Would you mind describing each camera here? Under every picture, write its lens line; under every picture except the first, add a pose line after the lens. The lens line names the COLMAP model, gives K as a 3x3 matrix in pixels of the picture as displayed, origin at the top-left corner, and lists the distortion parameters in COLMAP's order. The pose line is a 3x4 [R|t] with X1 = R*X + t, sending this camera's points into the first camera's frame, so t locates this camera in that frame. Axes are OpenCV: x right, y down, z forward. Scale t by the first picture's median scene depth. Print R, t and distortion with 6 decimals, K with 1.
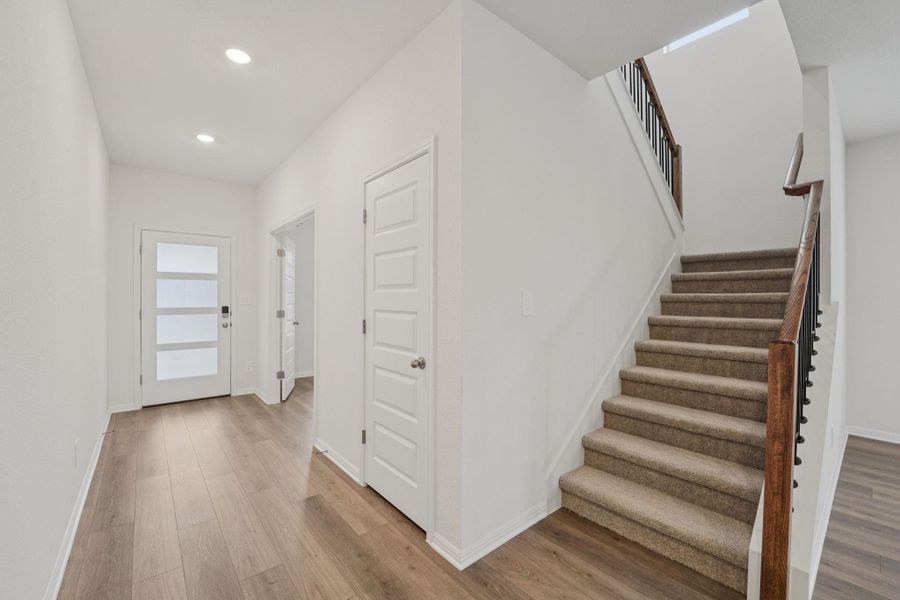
lens RADIAL K [[371.6, 0, 448.1], [0, 371.6, 298.9], [0, 0, 1]] dist [-0.031287, 0.003595]
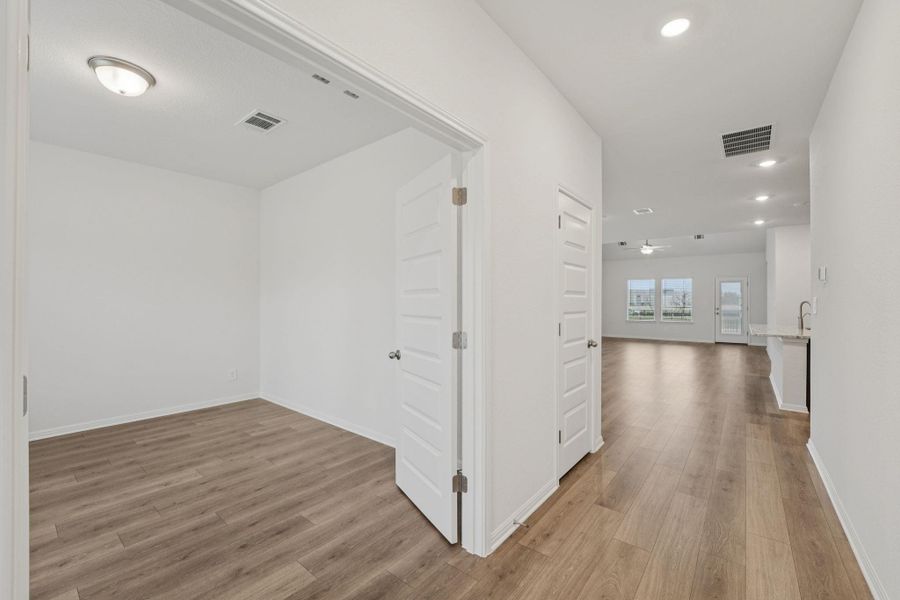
lens RADIAL K [[371.6, 0, 448.5], [0, 371.6, 301.4], [0, 0, 1]] dist [-0.031287, 0.003595]
pose [[-0.195773, 0.000087, 0.980649, -0.958059], [-0.000265, 1.000000, -0.000142, 0.000805], [-0.980649, -0.000288, -0.195773, 1.231273]]
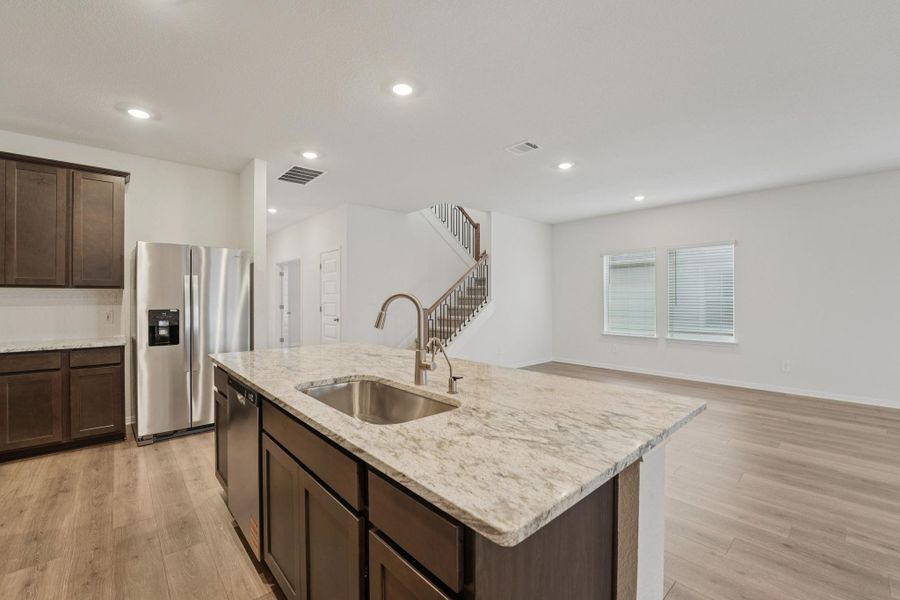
lens RADIAL K [[371.6, 0, 454.2], [0, 371.6, 302.5], [0, 0, 1]] dist [-0.031287, 0.003595]
pose [[0.998668, -0.002131, 0.051554, 0.463767], [0.001828, 0.999981, 0.005937, 0.012407], [-0.051565, -0.005835, 0.998653, -1.313702]]
